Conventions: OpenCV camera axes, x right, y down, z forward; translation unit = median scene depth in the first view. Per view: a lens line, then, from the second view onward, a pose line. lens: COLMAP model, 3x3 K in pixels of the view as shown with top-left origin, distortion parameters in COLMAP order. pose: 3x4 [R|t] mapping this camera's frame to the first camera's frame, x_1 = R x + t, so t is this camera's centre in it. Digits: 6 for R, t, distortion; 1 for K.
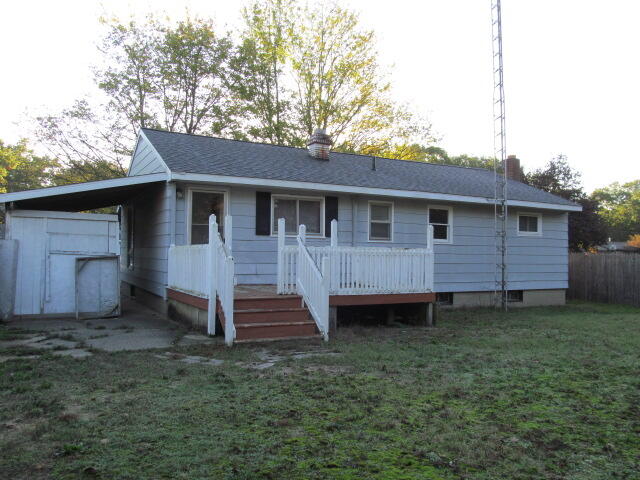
lens RADIAL K [[544.7, 0, 320.0], [0, 544.7, 240.0], [0, 0, 1]] dist [-0.034619, 0.005103]
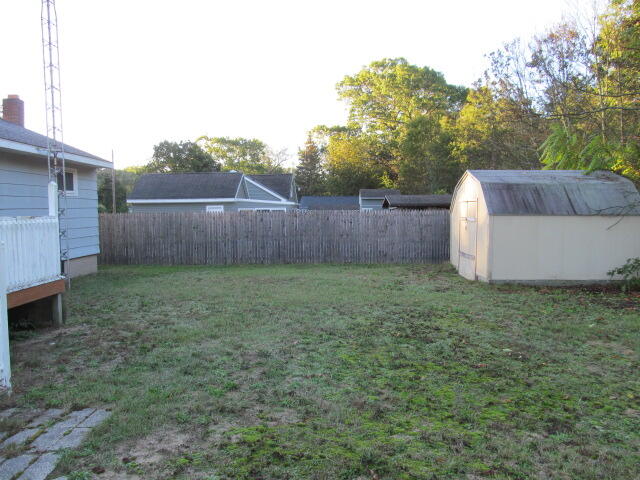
lens RADIAL K [[544.7, 0, 320.0], [0, 544.7, 240.0], [0, 0, 1]] dist [-0.034619, 0.005103]
pose [[0.496103, -0.075422, 0.864982, -0.178954], [0.007626, 0.996560, 0.082522, -0.006335], [-0.868230, -0.034343, 0.494971, 0.292256]]
